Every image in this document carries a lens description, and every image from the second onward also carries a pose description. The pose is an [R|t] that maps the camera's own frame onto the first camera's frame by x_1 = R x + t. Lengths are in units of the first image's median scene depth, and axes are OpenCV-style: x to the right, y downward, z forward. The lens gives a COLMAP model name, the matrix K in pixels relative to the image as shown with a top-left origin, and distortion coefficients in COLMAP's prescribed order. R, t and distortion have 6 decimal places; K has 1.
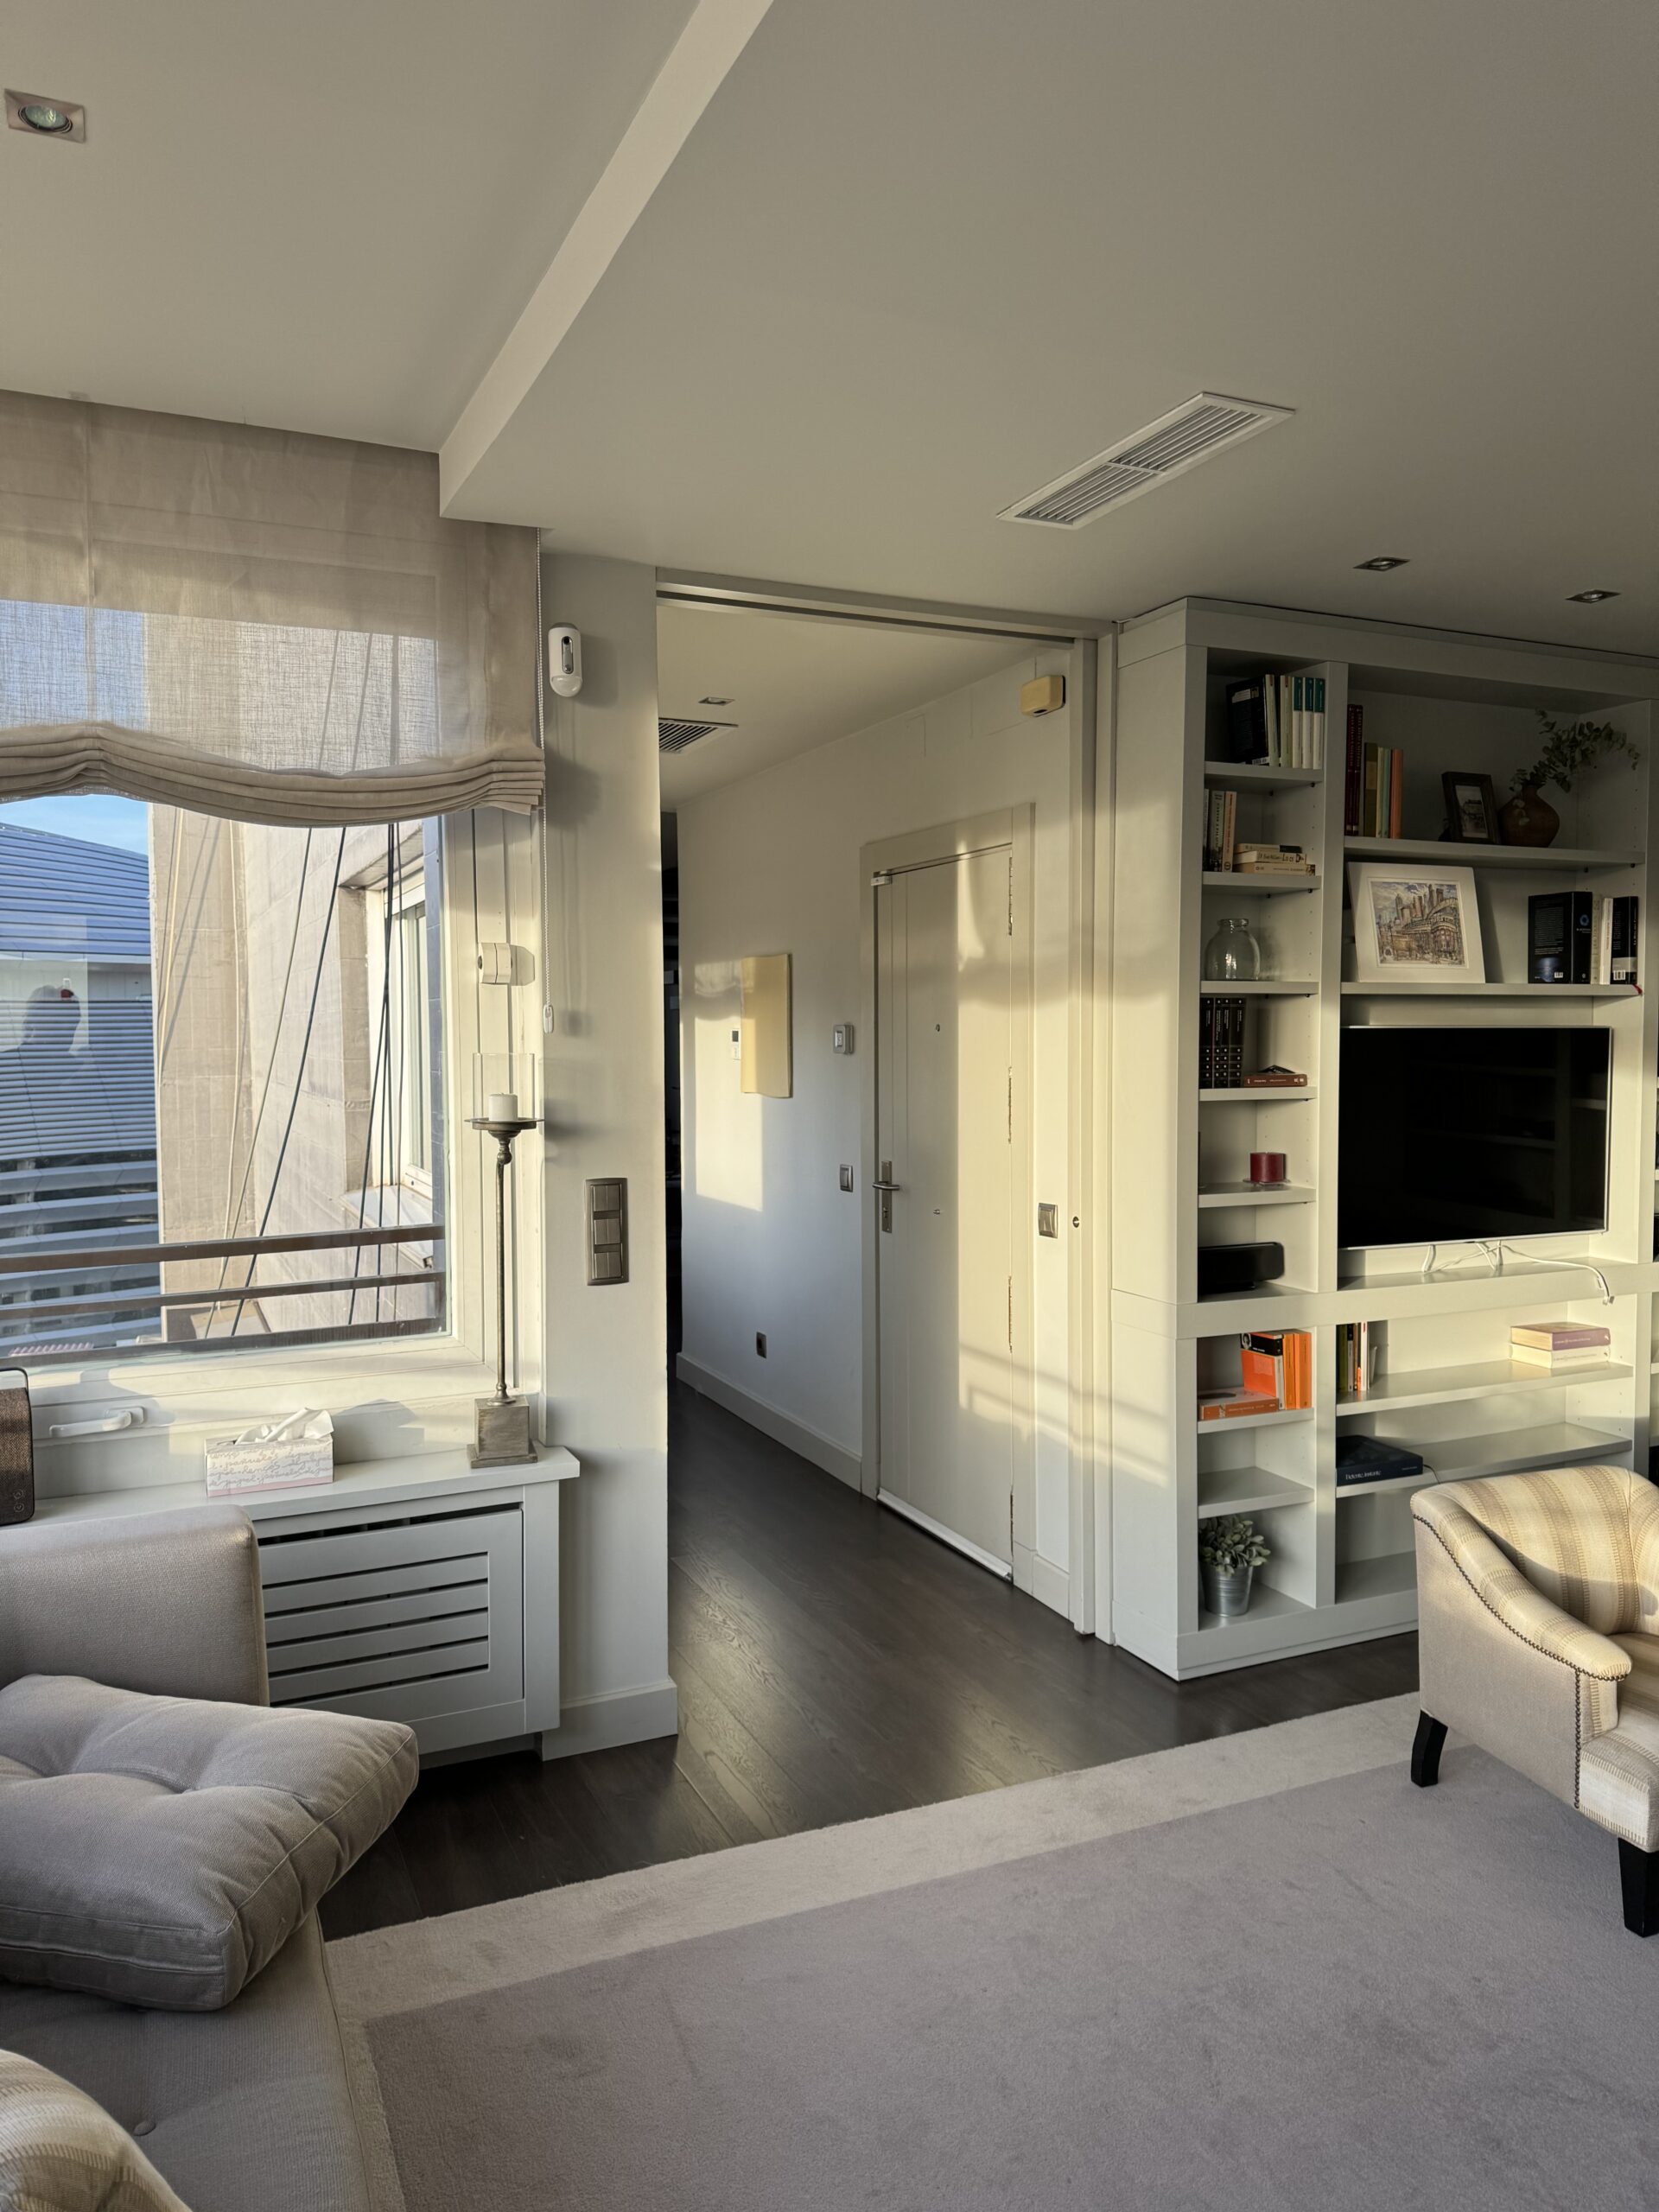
lens RADIAL K [[1527.2, 0, 832.5], [0, 1527.2, 1109.9], [0, 0, 1]] dist [0.037069, -0.052079]
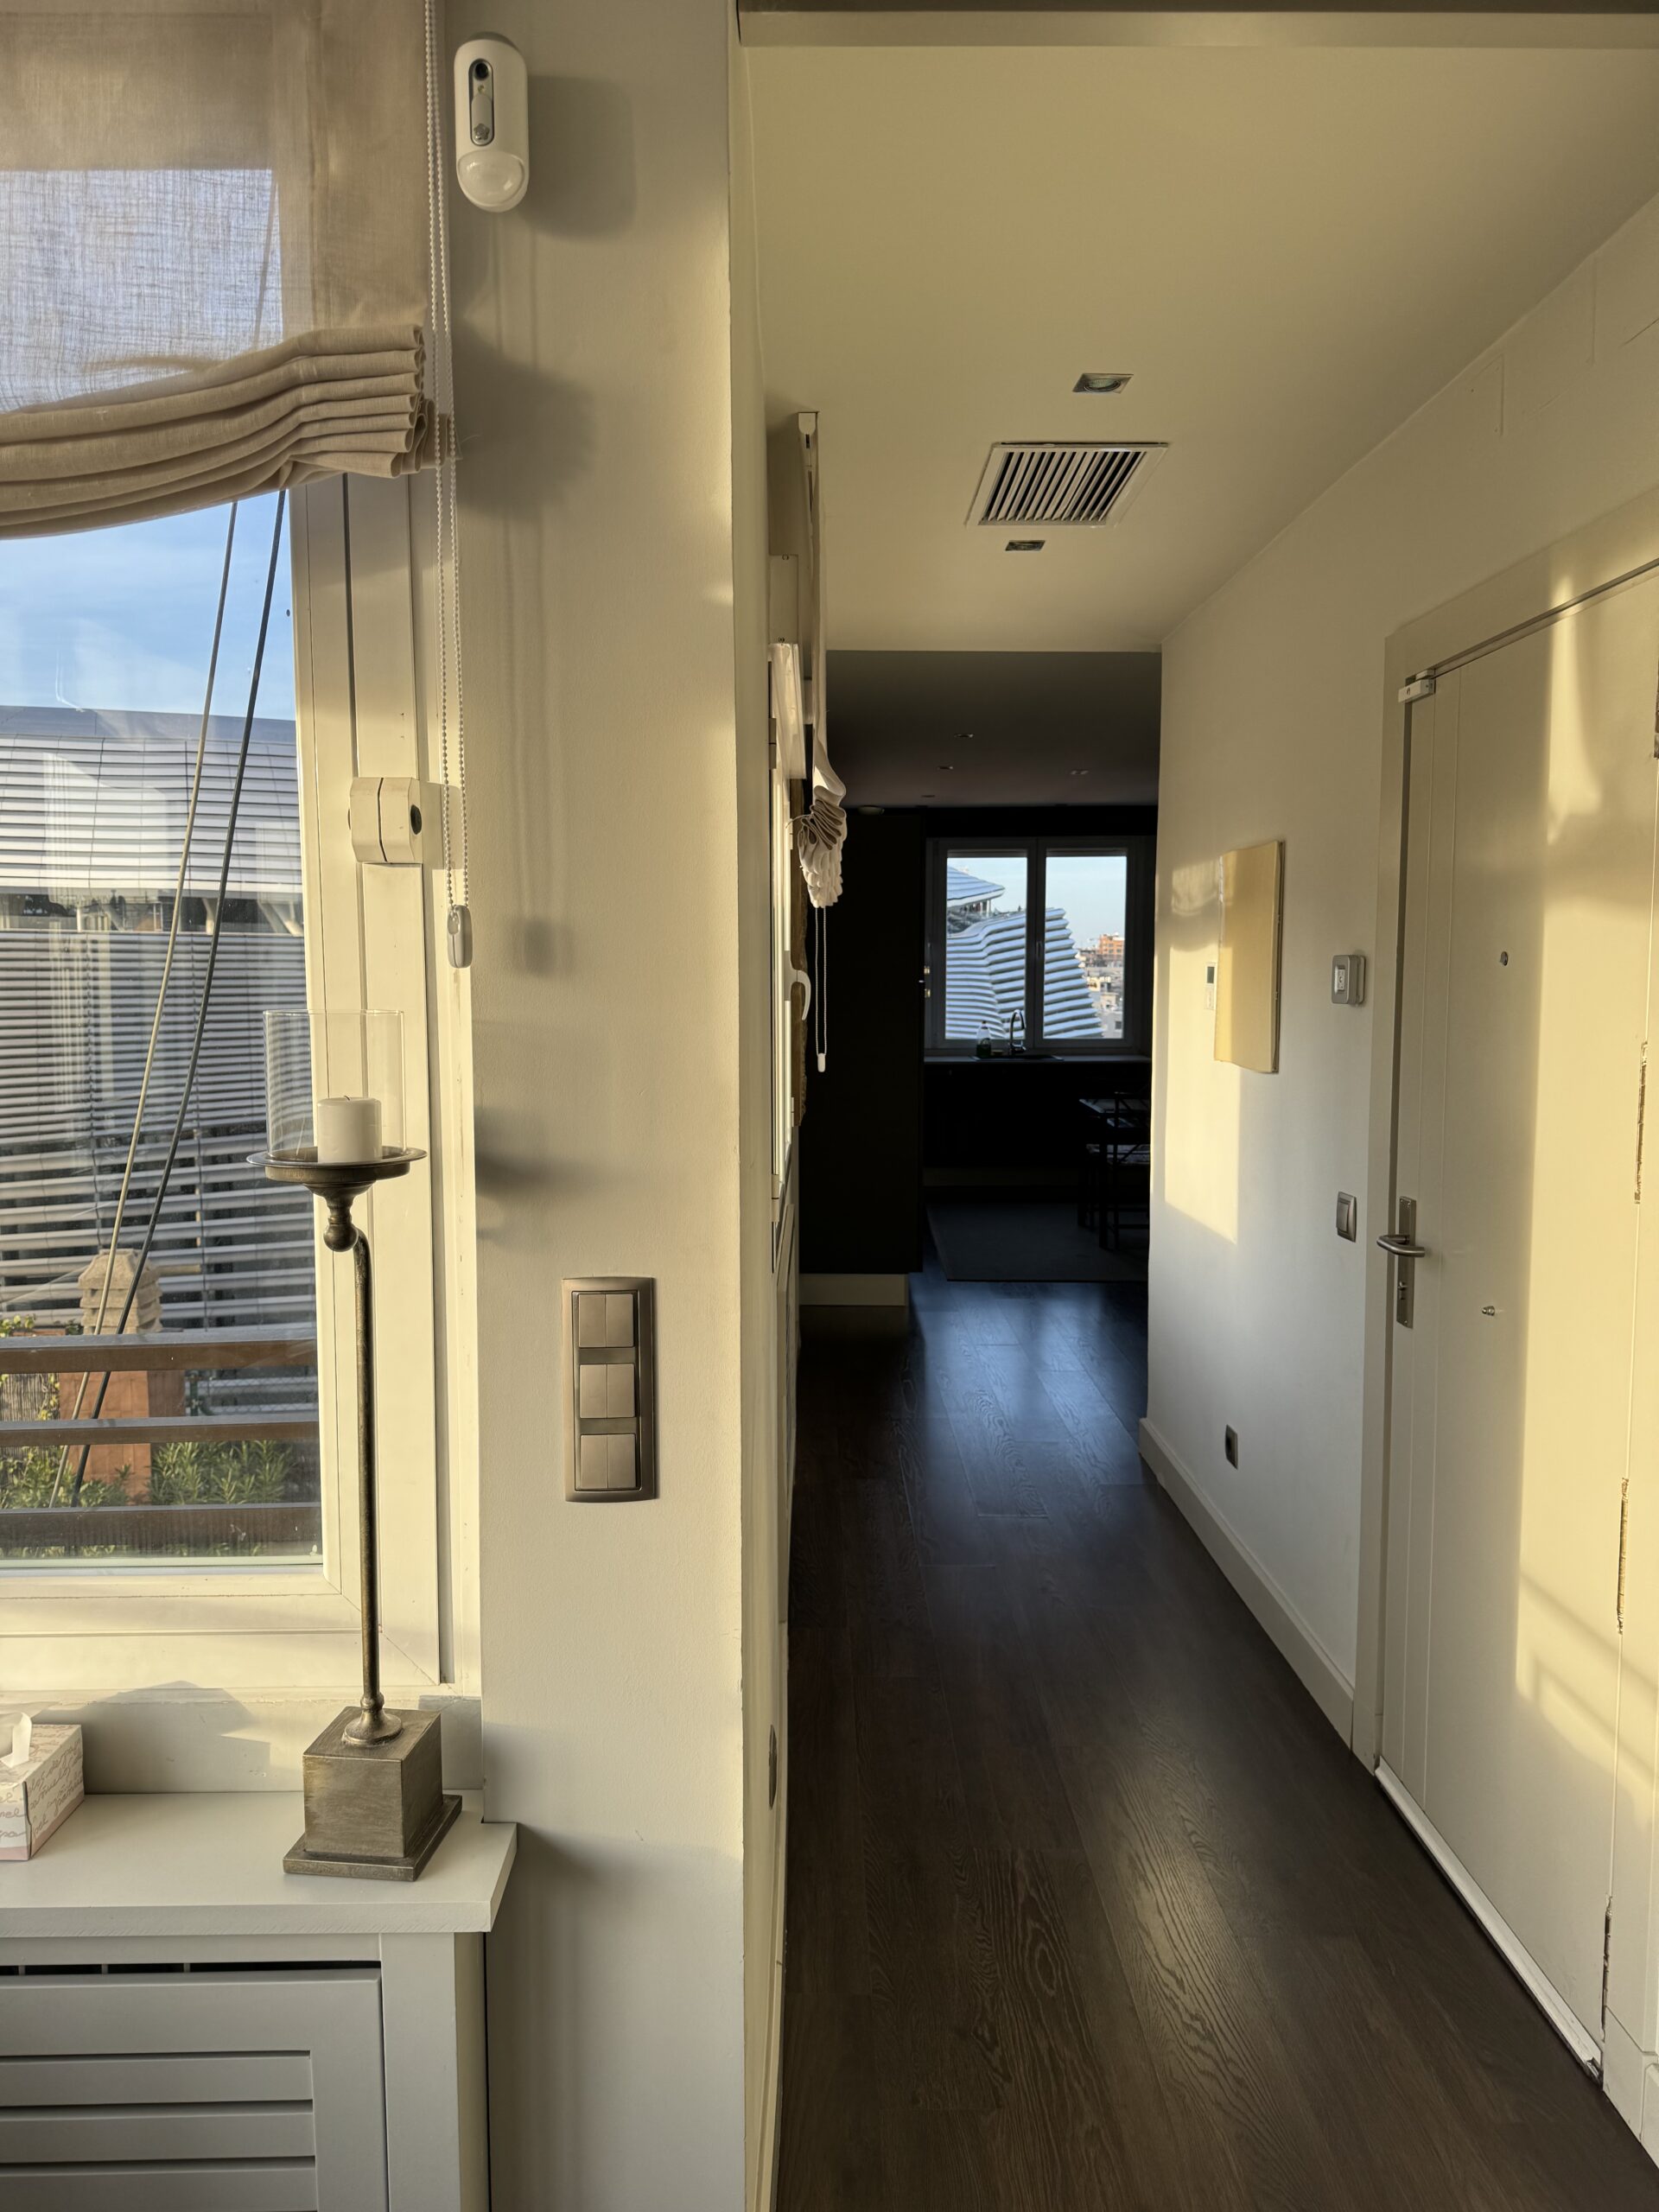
lens RADIAL K [[1527.2, 0, 832.5], [0, 1527.2, 1109.9], [0, 0, 1]] dist [0.037069, -0.052079]
pose [[0.914253, 0.037965, -0.403362, 0.102249], [-0.021569, 0.998749, 0.045114, -0.029649], [0.404570, -0.032545, 0.913928, 0.601811]]
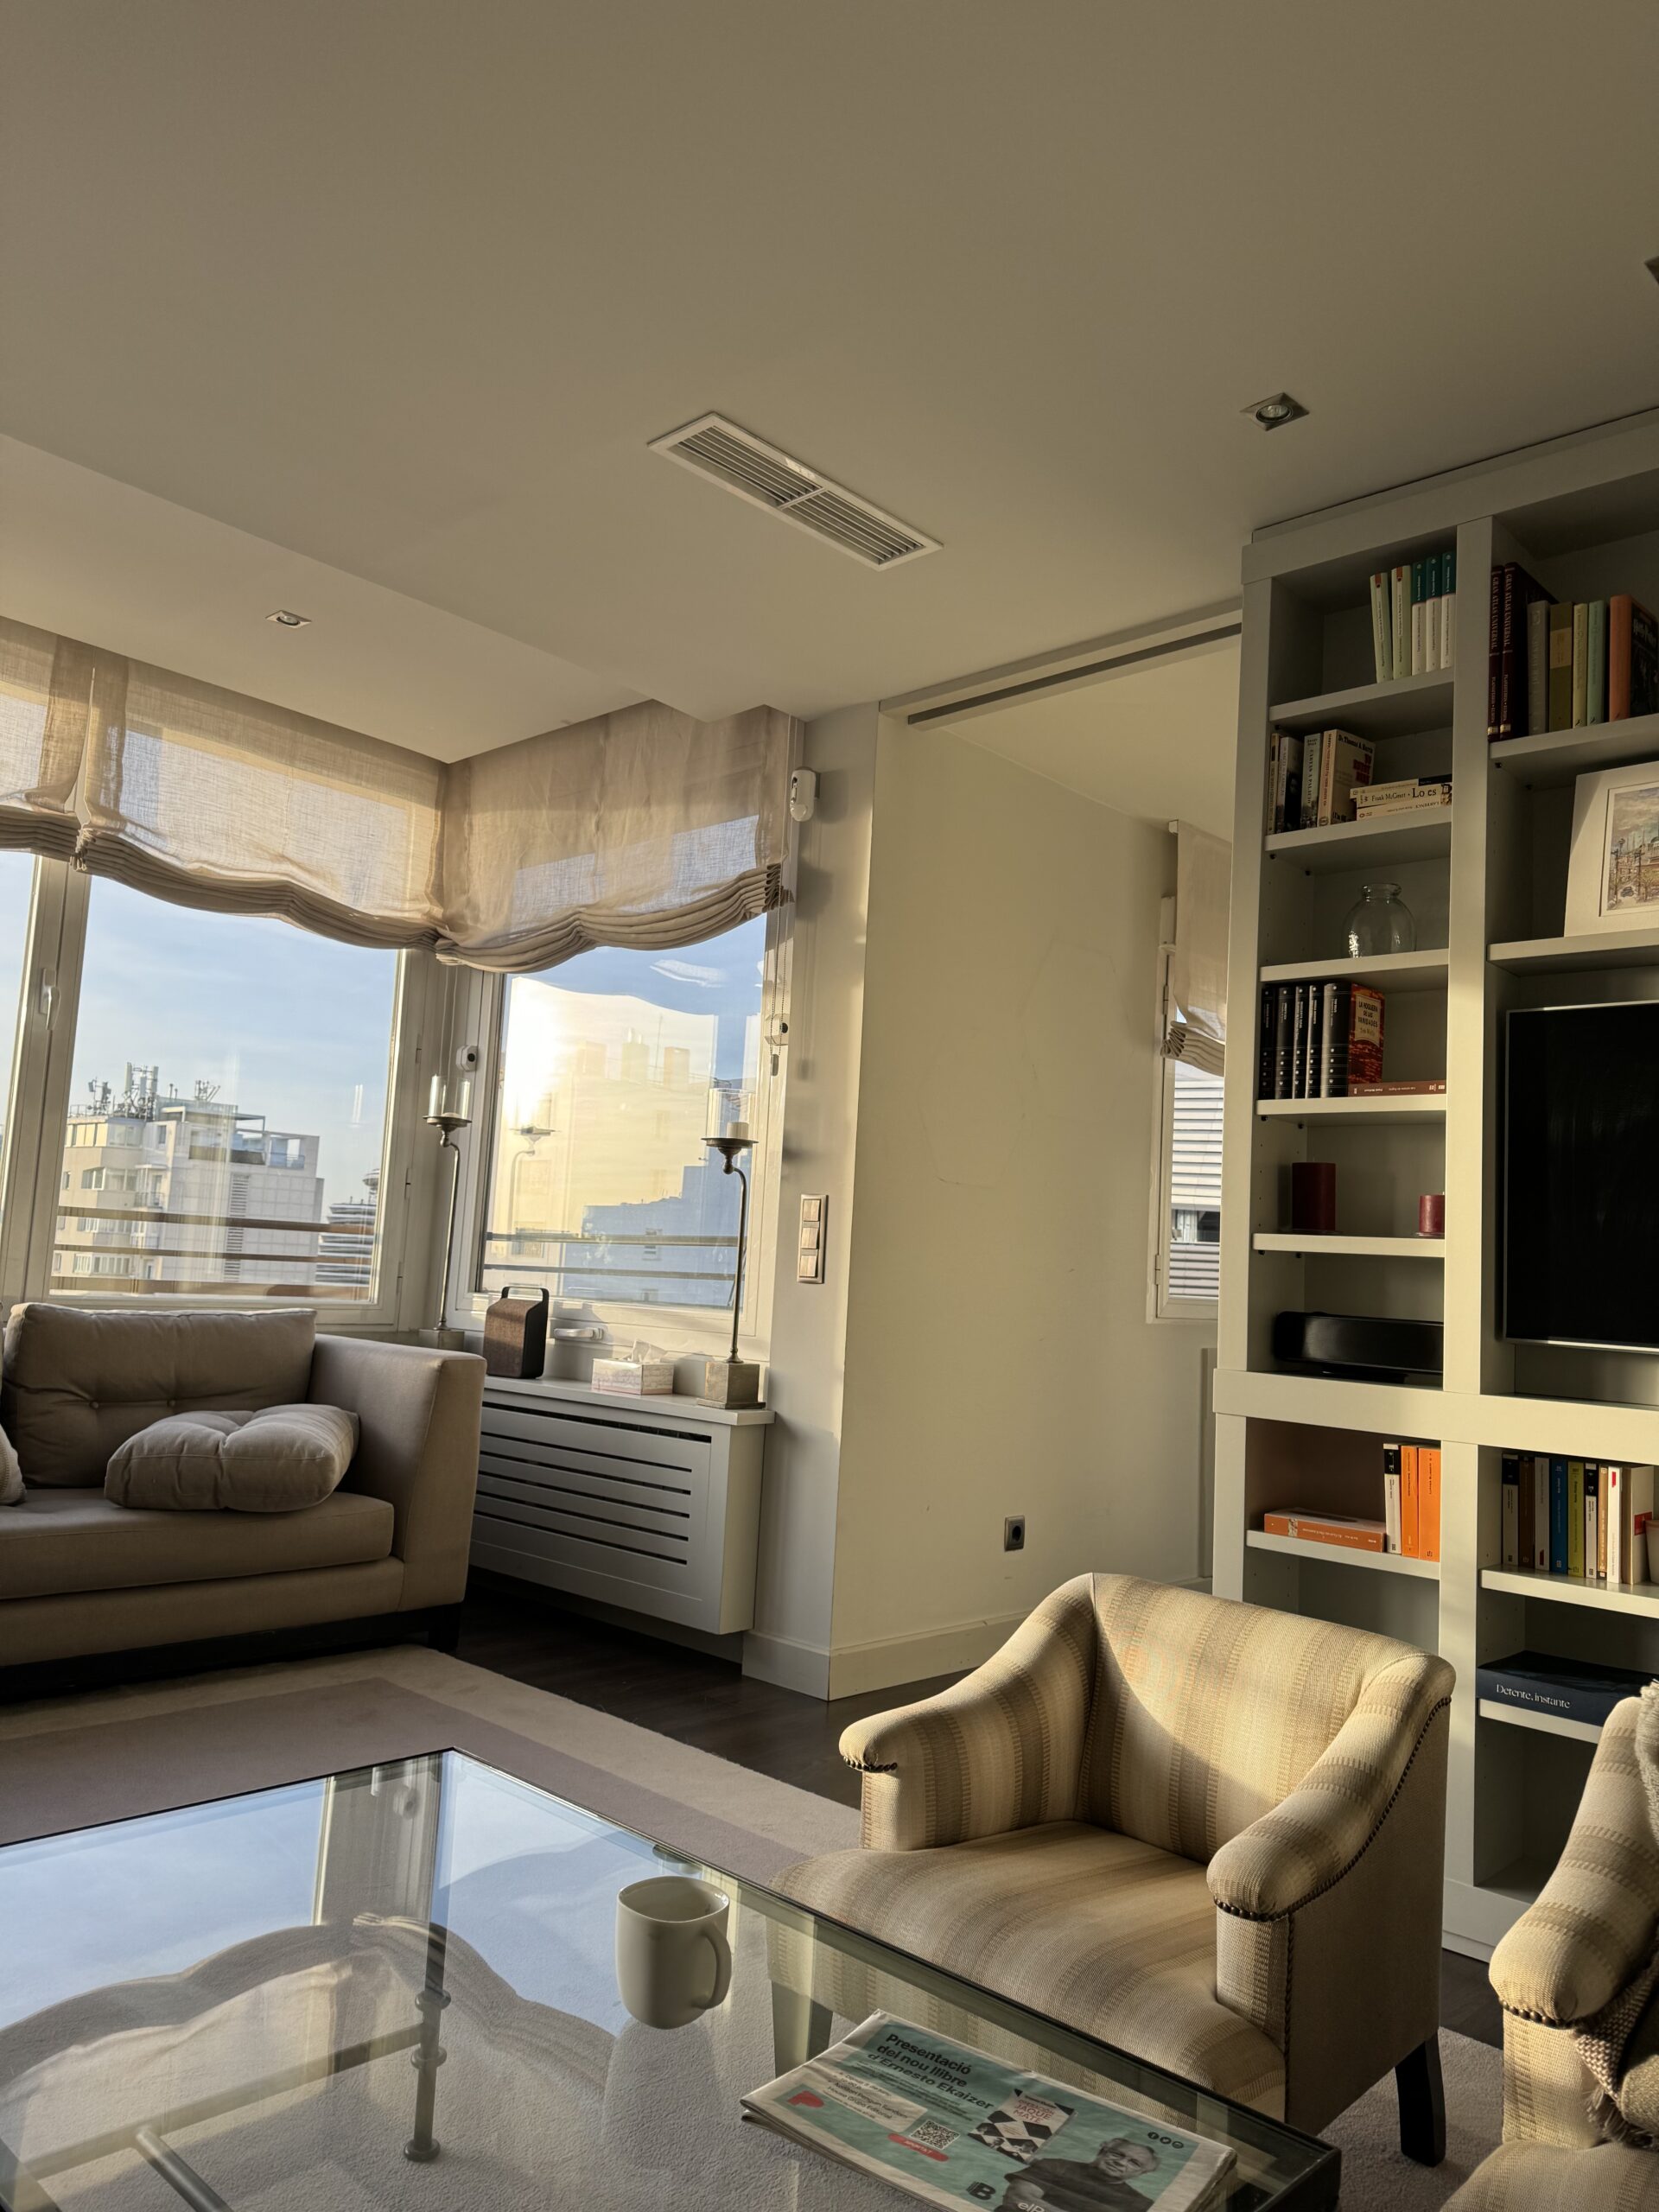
lens RADIAL K [[1518.4, 0, 829.5], [0, 1518.4, 1106.0], [0, 0, 1]] dist [0.167138, -0.387345]
pose [[0.397296, -0.068418, -0.915136, 0.976326], [-0.099930, 0.988062, -0.117254, 0.116830], [0.912233, 0.138034, 0.385716, 0.532606]]
